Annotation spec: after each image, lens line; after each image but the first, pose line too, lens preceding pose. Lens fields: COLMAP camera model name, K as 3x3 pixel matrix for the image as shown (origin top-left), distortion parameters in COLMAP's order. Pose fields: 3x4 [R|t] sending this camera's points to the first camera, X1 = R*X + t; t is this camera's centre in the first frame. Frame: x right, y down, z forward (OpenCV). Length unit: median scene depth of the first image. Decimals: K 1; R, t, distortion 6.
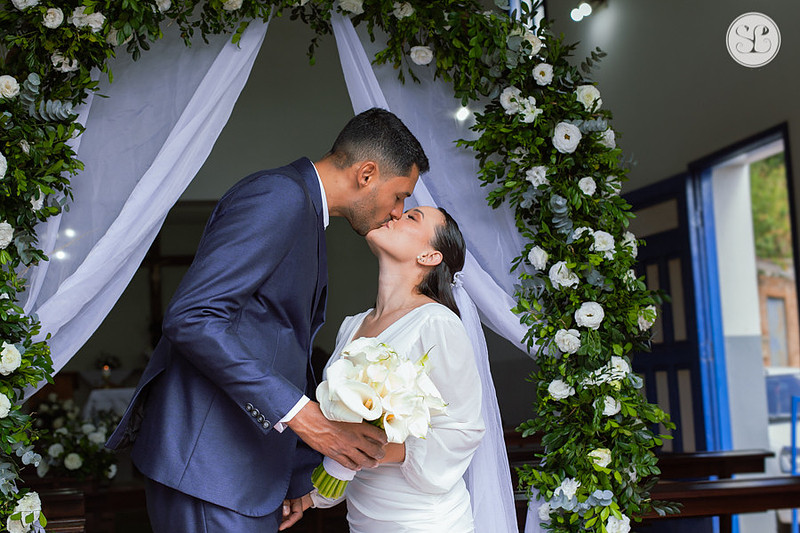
lens RADIAL K [[1204.2, 0, 400.0], [0, 1204.2, 266.5], [0, 0, 1]] dist [0.009427, 0.023460]
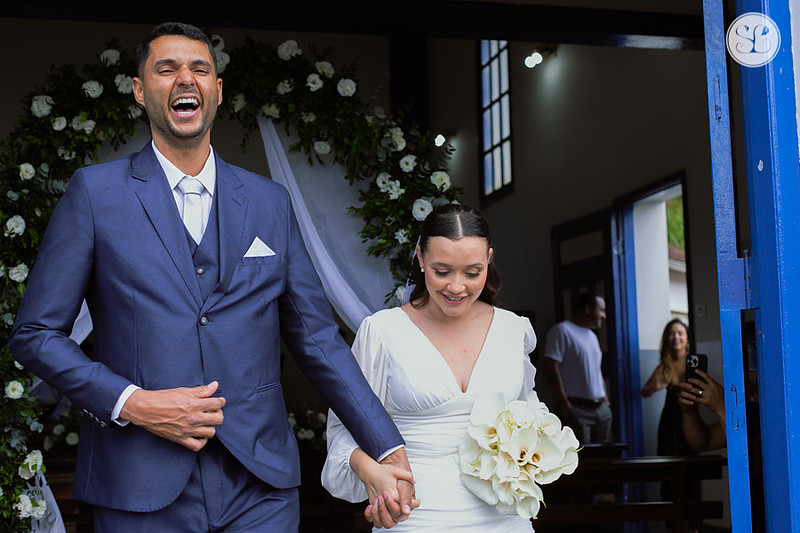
lens RADIAL K [[1204.2, 0, 400.0], [0, 1204.2, 266.5], [0, 0, 1]] dist [0.009427, 0.023460]
pose [[0.999638, 0.023745, -0.012690, 0.132543], [-0.023759, 0.999717, -0.000971, -0.039241], [0.012663, 0.001272, 0.999919, -0.407149]]
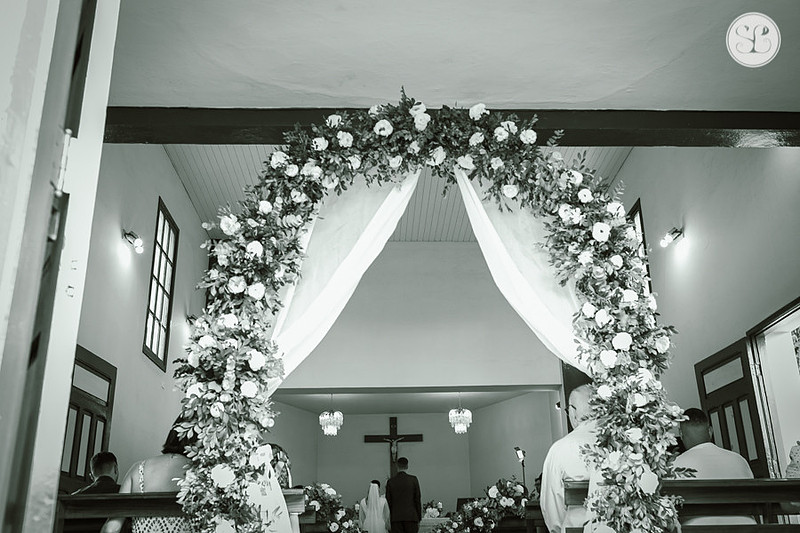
lens RADIAL K [[829.3, 0, 419.8], [0, 829.3, 251.7], [0, 0, 1]] dist [0.006053, -0.007317]
pose [[0.983244, -0.044856, -0.176690, 0.095272], [-0.002303, 0.966121, -0.258080, 0.202333], [0.182280, 0.254163, 0.949829, -0.078556]]
